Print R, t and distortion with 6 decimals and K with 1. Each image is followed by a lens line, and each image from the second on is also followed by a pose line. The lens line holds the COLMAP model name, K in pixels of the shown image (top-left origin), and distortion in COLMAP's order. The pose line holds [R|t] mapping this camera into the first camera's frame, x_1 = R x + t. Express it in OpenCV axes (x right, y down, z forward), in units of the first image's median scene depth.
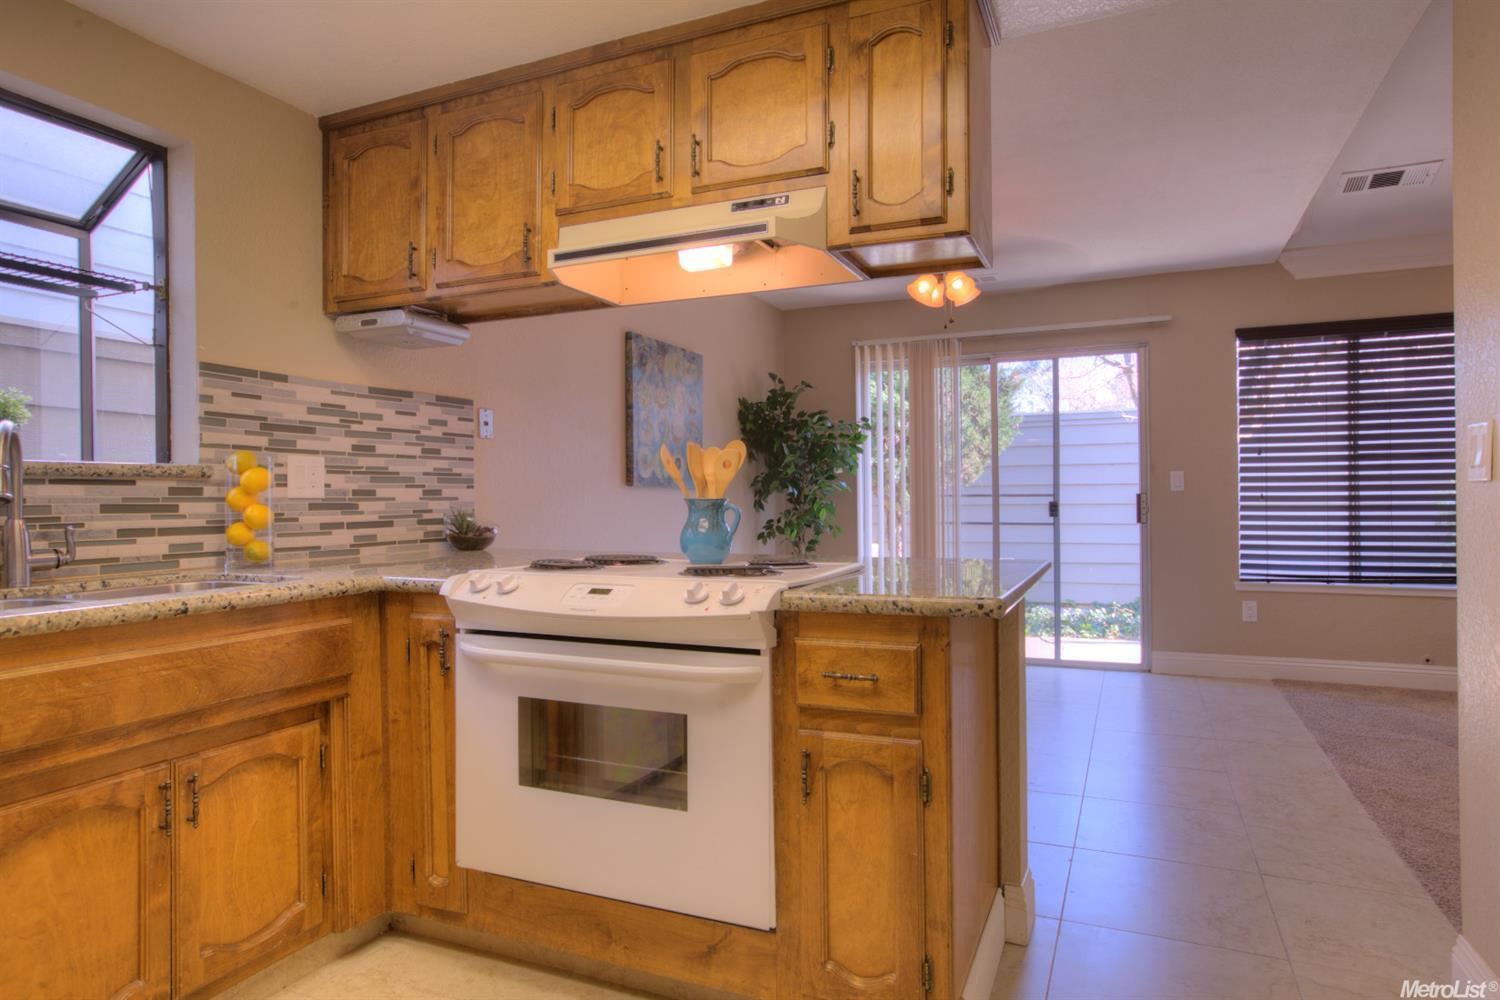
lens RADIAL K [[891.6, 0, 747.2], [0, 891.6, 497.1], [0, 0, 1]] dist [-0.013777, 0.012925]
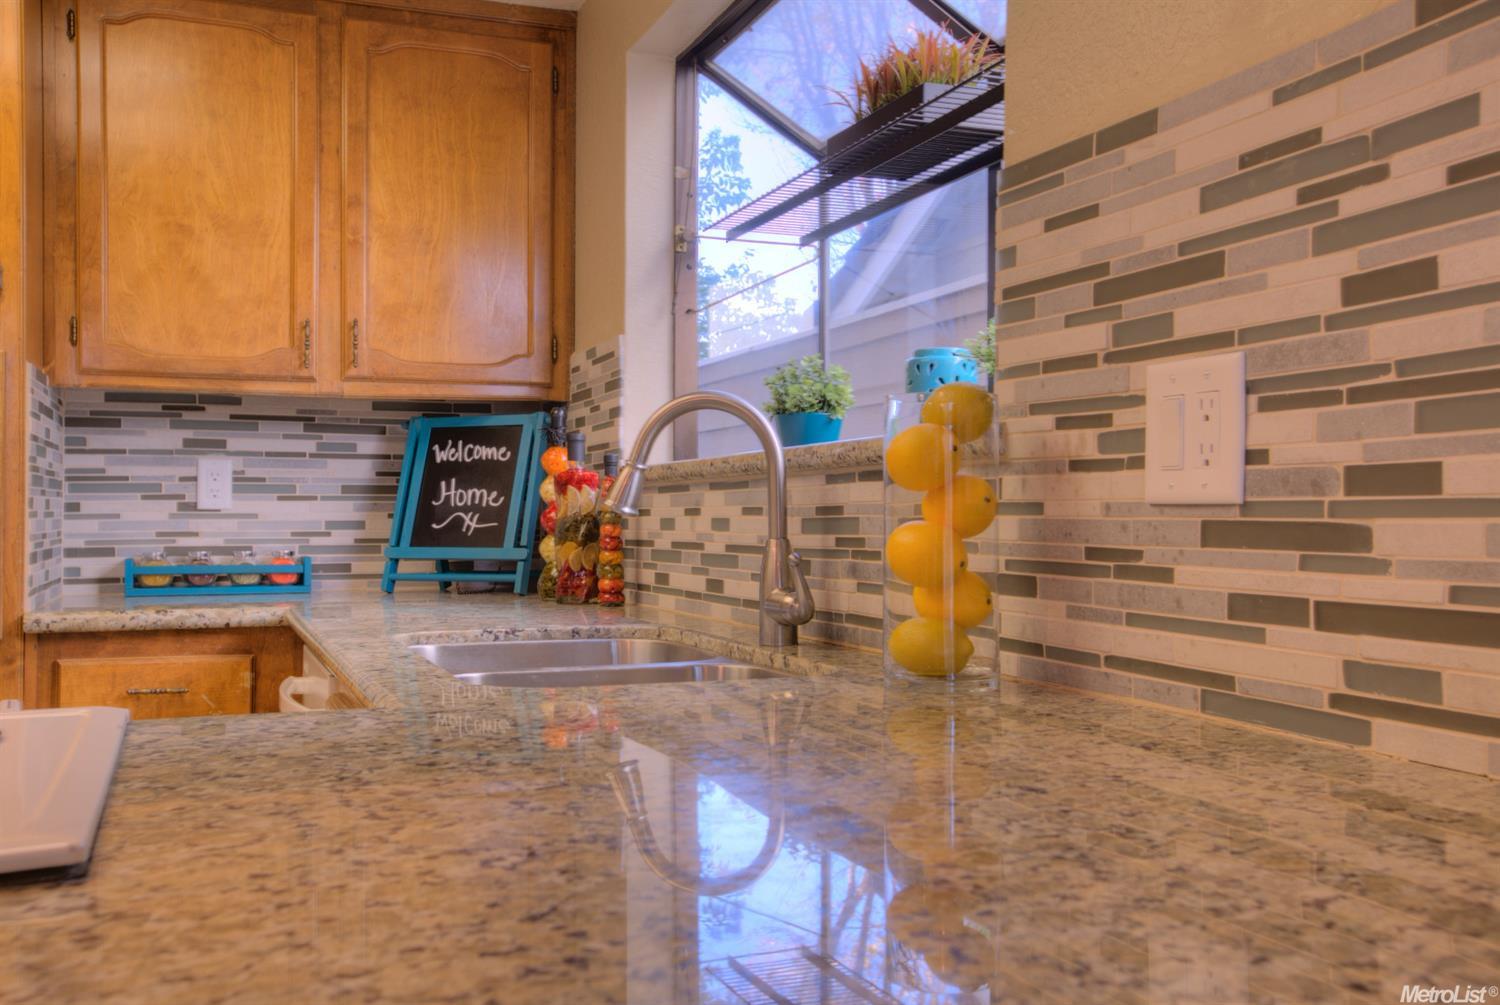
lens RADIAL K [[1427.0, 0, 735.9], [0, 1427.0, 498.5], [0, 0, 1]] dist [0.052959, 0.000000]
pose [[-0.714170, 0.001143, -0.699972, -0.056877], [0.007403, 0.999955, -0.005921, 0.001166], [0.699933, -0.009410, -0.714146, 1.190802]]
